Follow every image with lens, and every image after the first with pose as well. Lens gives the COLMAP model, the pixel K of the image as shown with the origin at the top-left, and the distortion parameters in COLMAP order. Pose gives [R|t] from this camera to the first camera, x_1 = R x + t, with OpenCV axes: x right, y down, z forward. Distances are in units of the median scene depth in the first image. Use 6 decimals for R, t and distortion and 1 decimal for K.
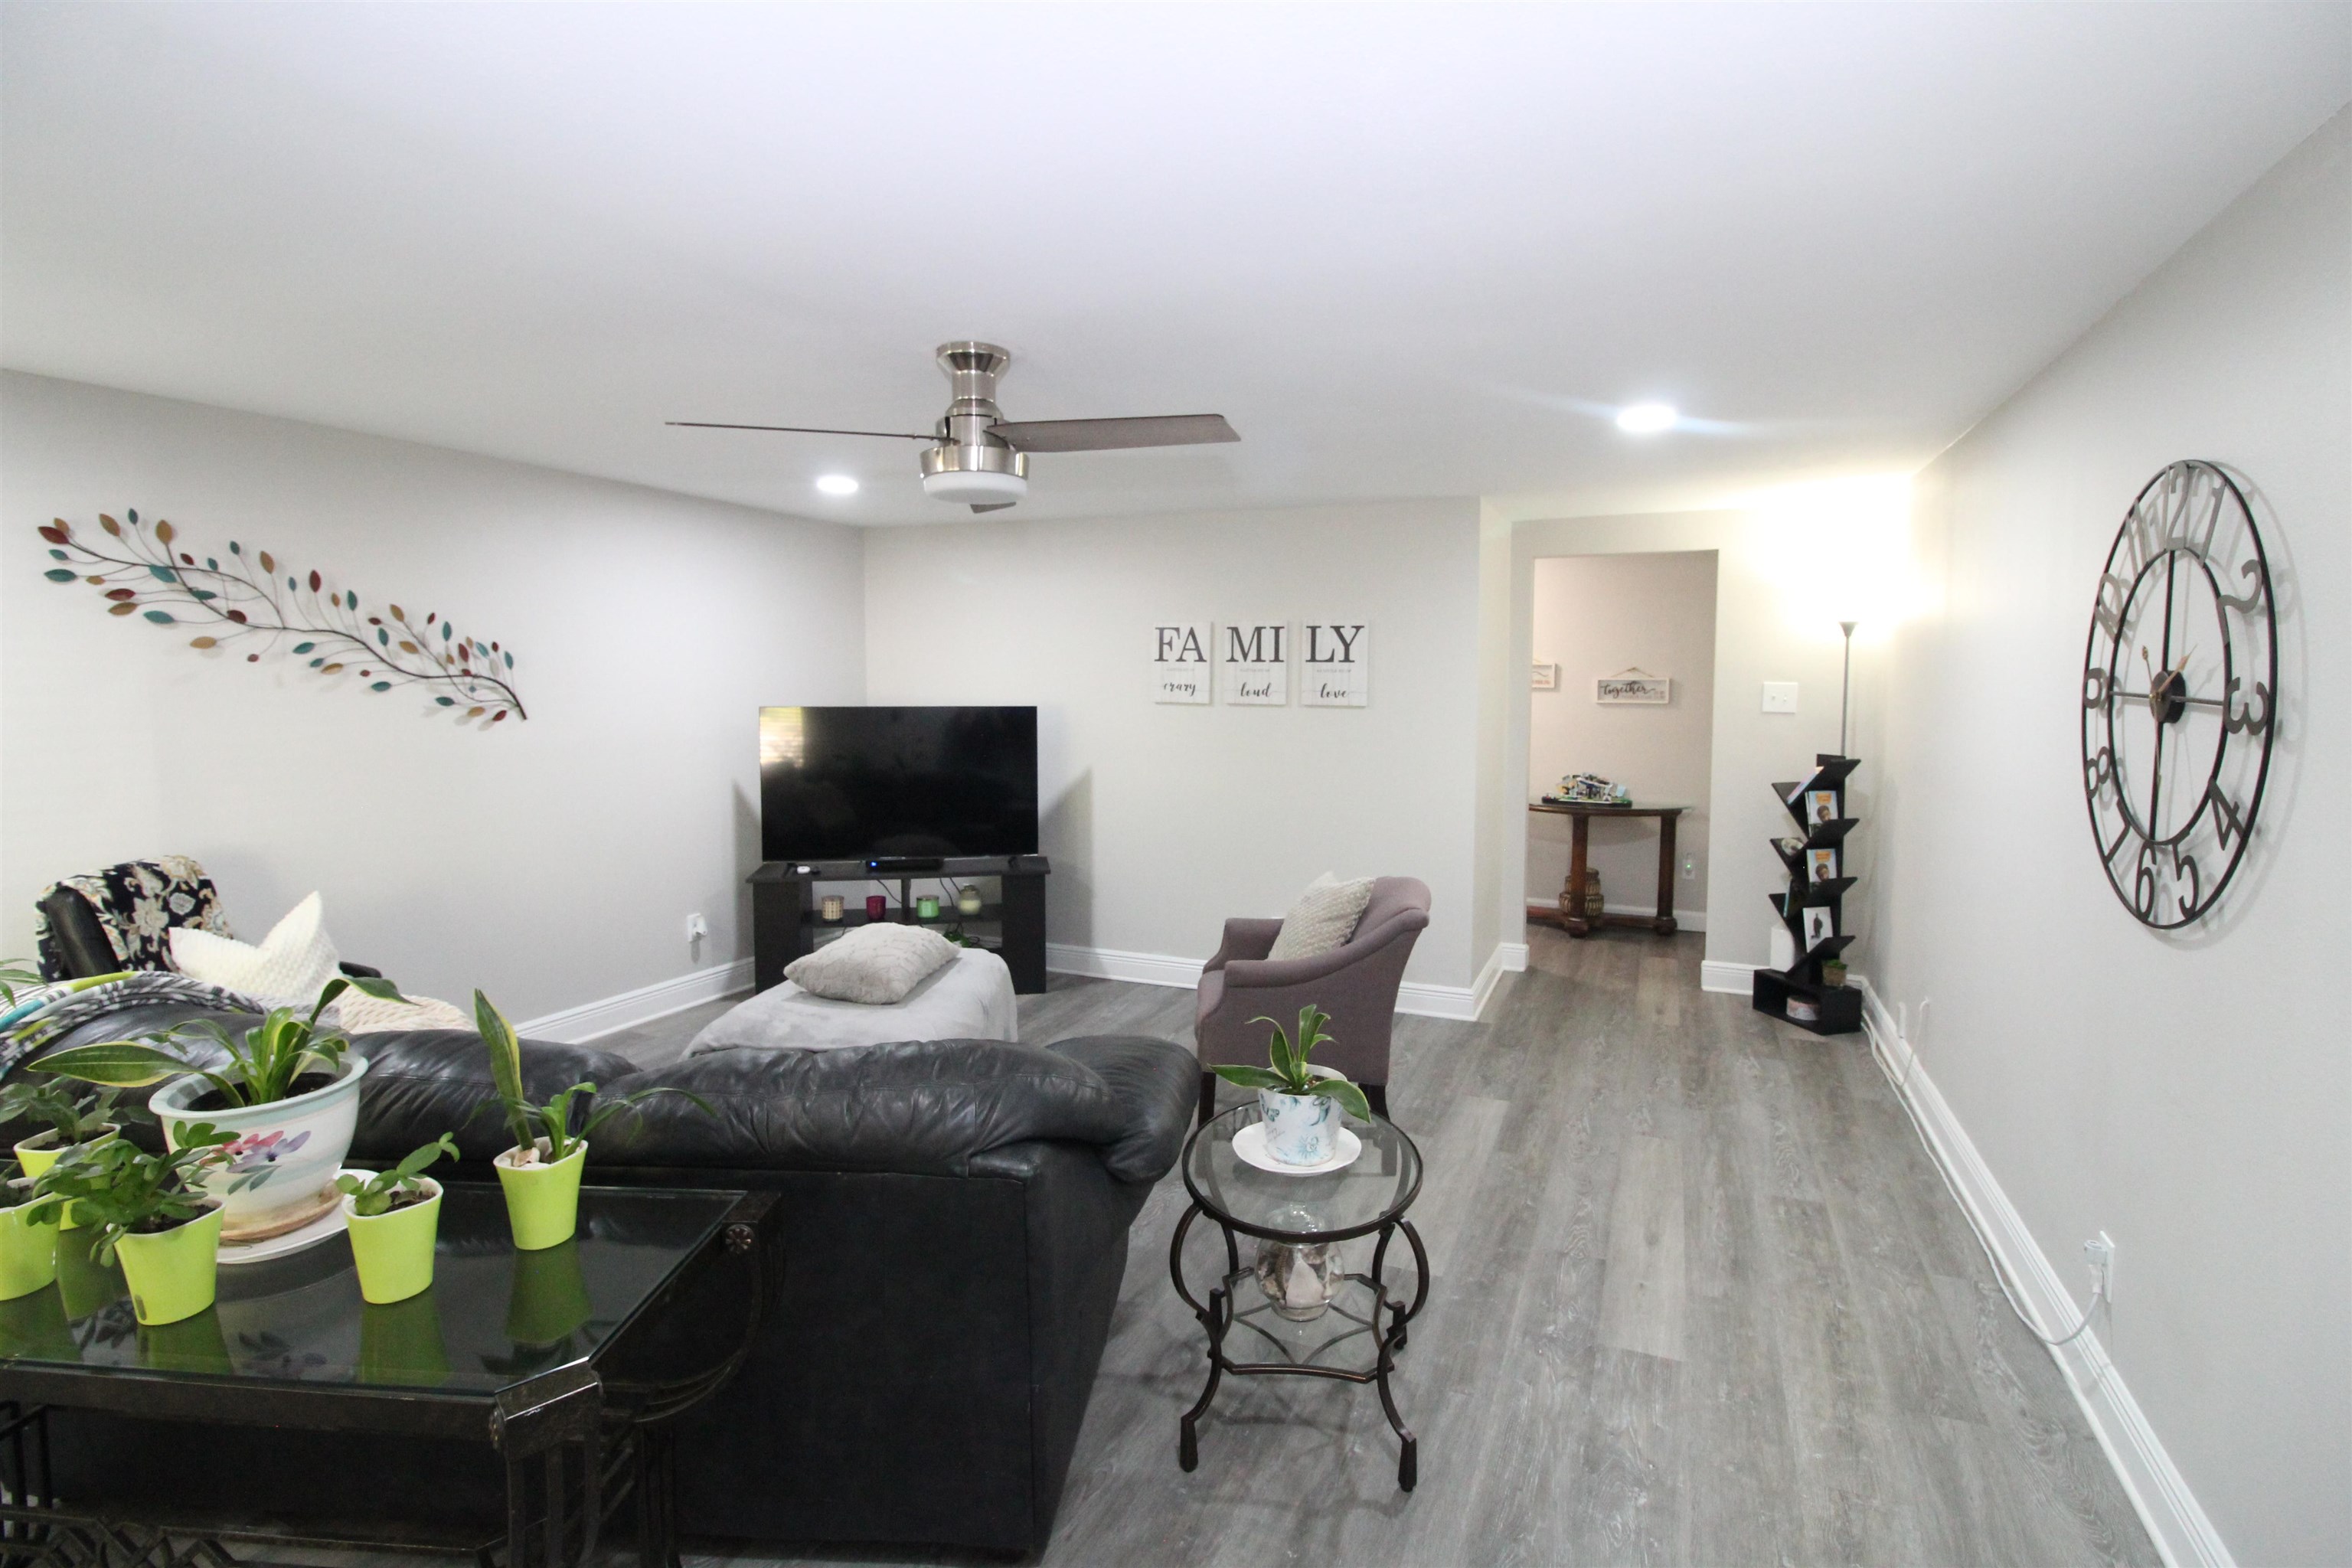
lens RADIAL K [[1083.2, 0, 1192.2], [0, 1083.2, 750.8], [0, 0, 1]] dist [-0.002399, -0.012780]
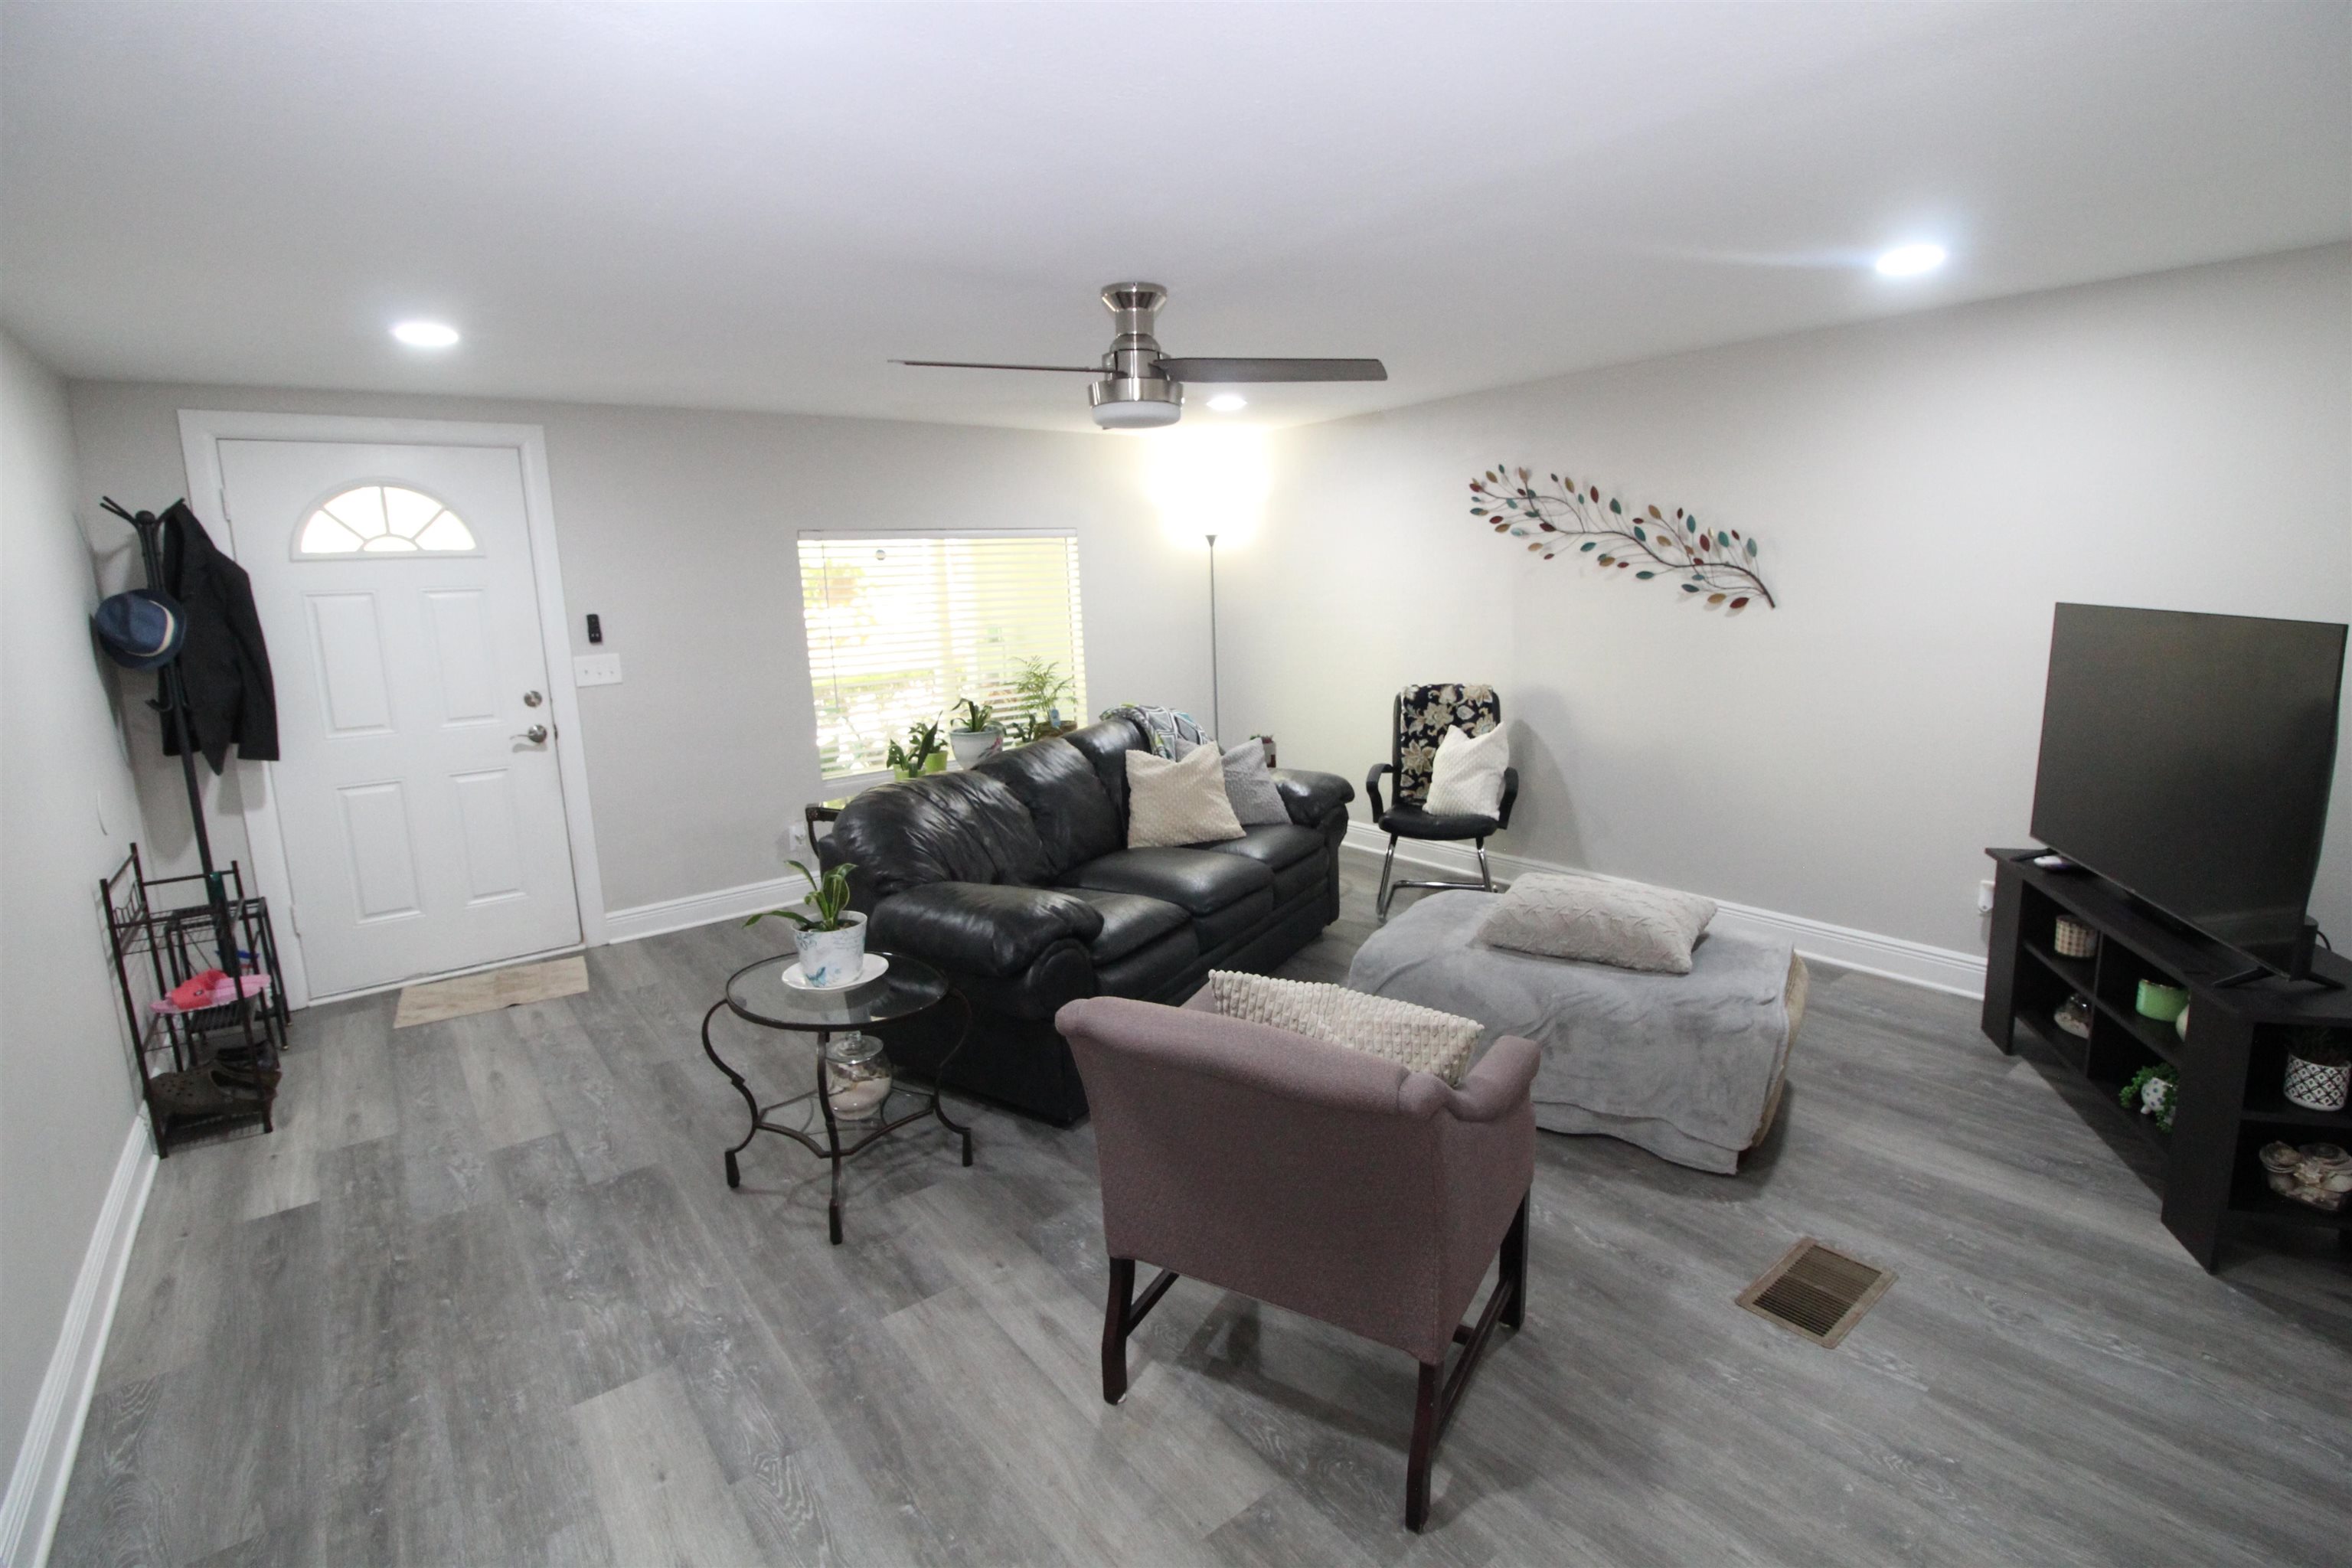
lens RADIAL K [[1083.2, 0, 1192.2], [0, 1083.2, 750.8], [0, 0, 1]] dist [-0.002399, -0.012780]
pose [[-0.462116, 0.153855, -0.873371, 0.520667], [-0.027227, 0.981910, 0.187381, -0.073499], [0.886401, 0.110371, -0.449568, 1.026776]]
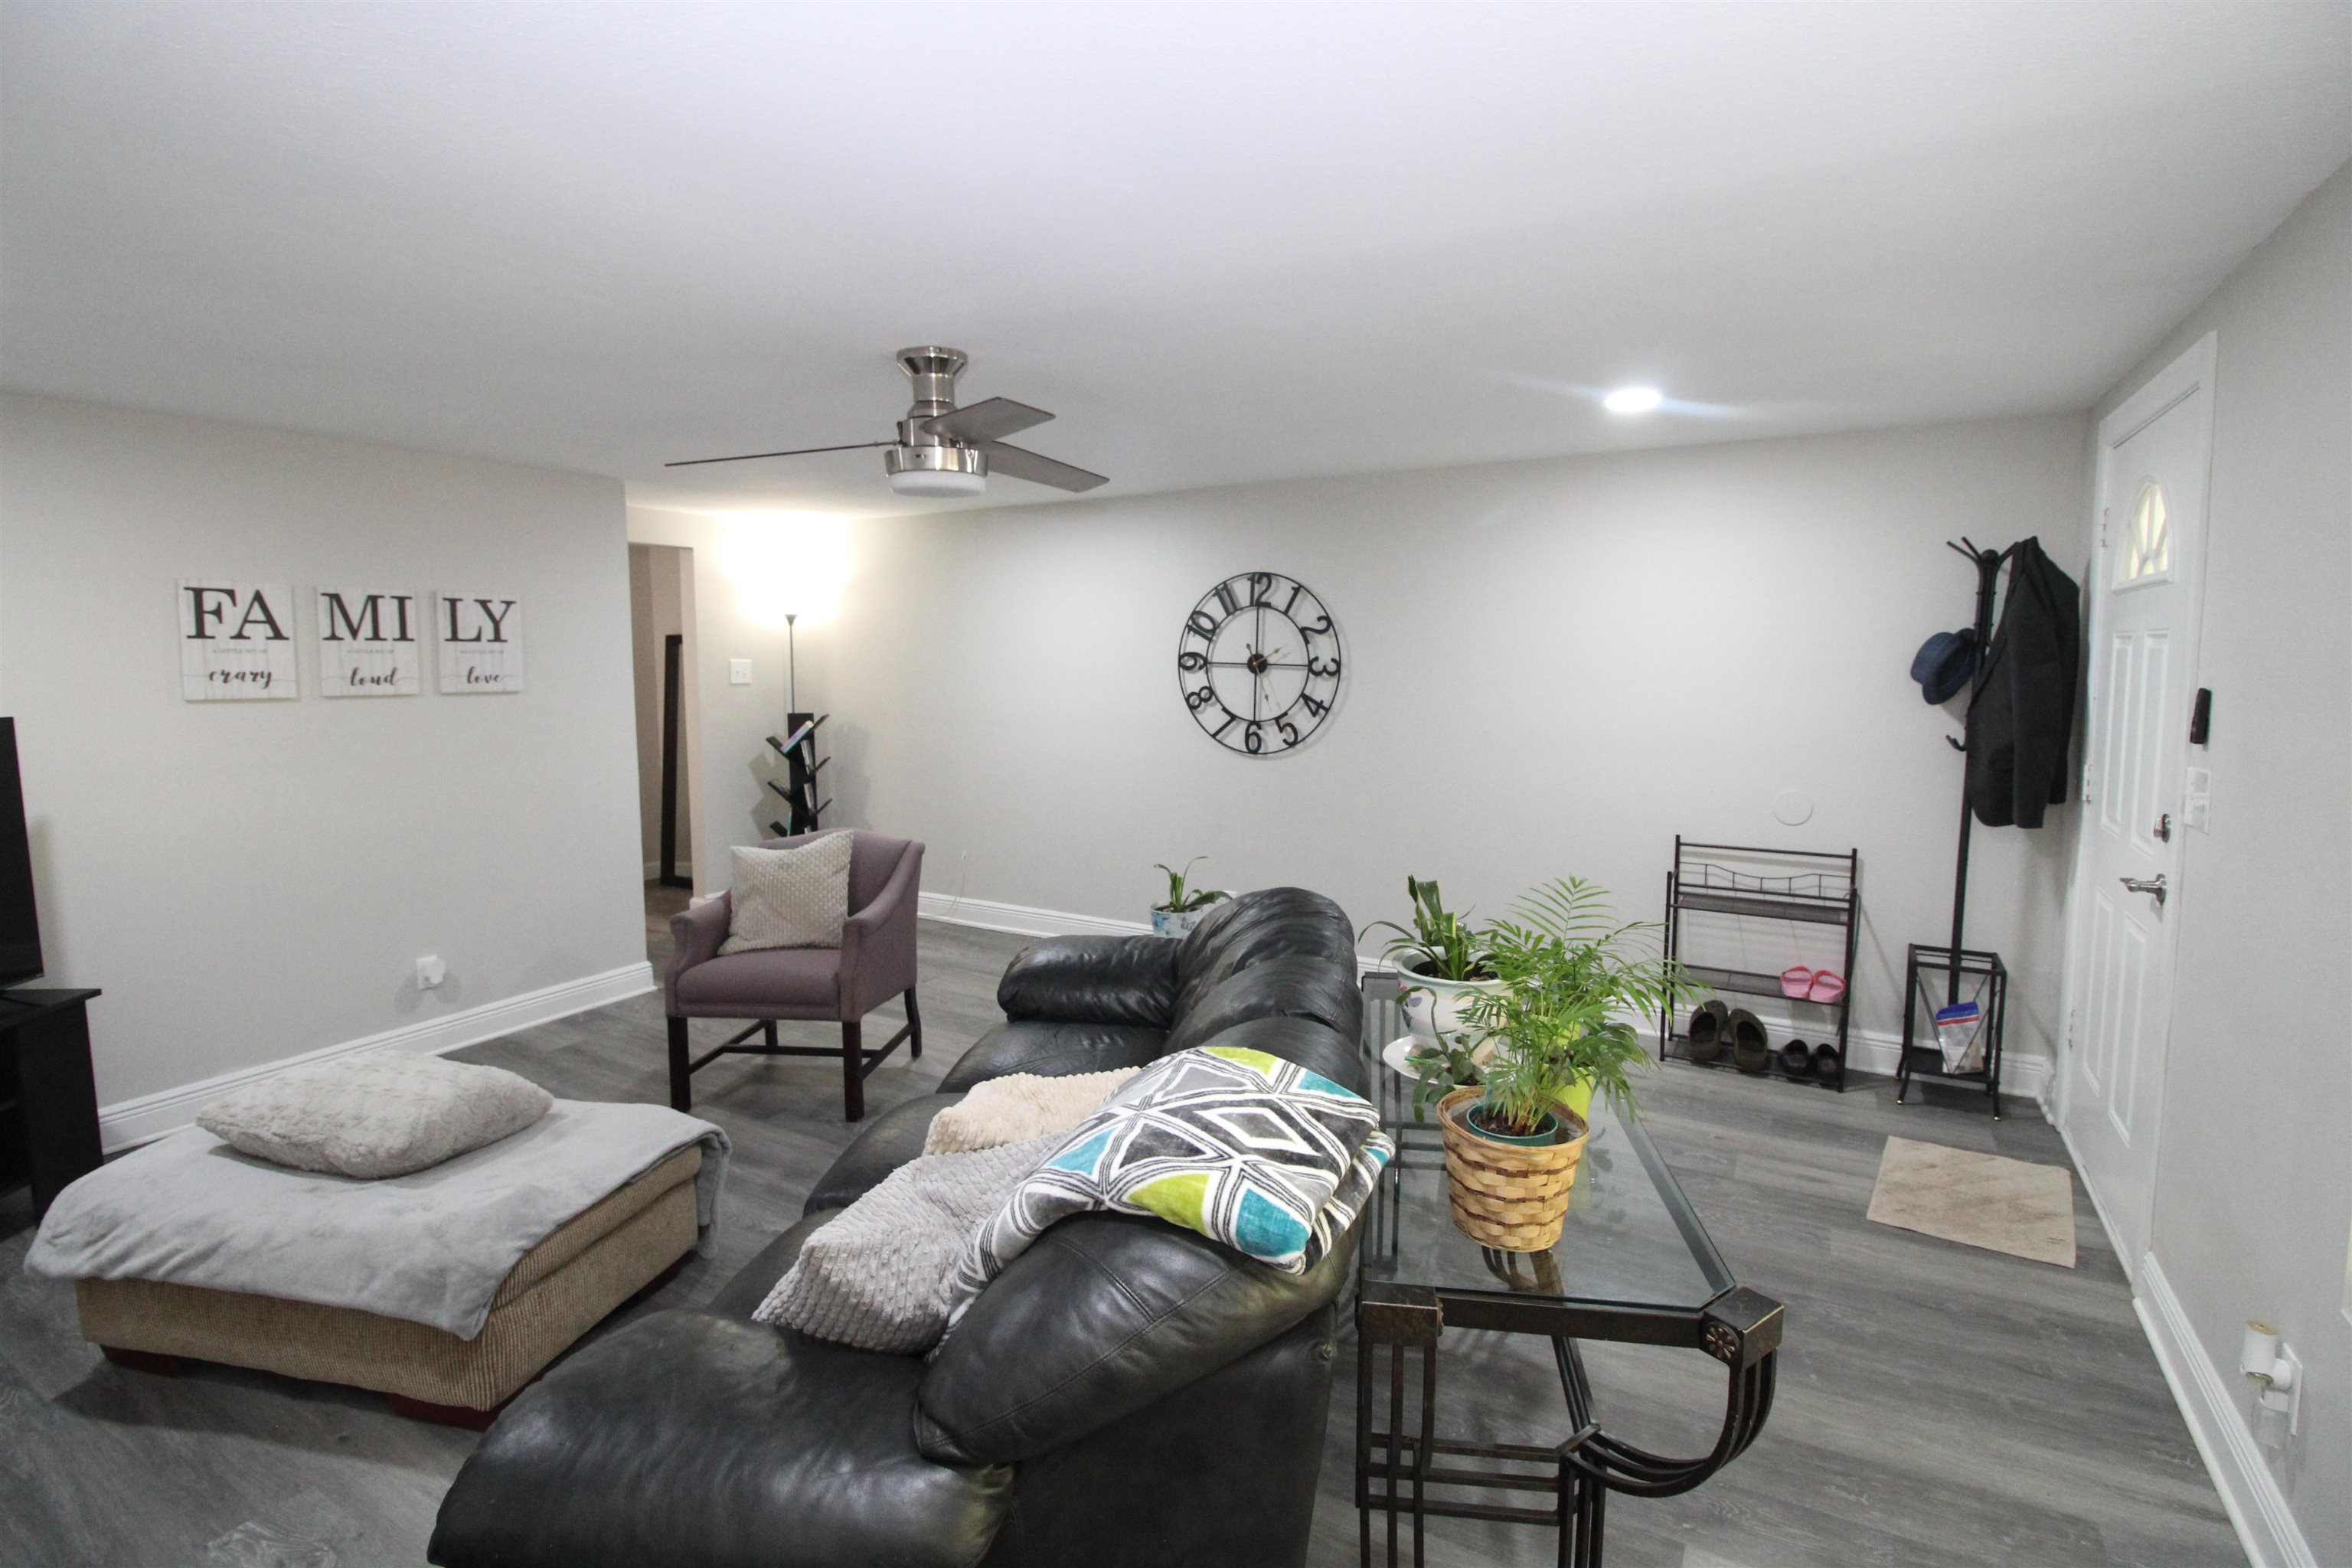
lens RADIAL K [[1083.1, 0, 1196.5], [0, 1083.1, 750.6], [0, 0, 1]] dist [0.004296, -0.016349]
pose [[0.108635, -0.093205, 0.989703, -0.805815], [0.068549, 0.993927, 0.086079, -0.037294], [-0.991715, 0.058492, 0.114365, 0.413215]]
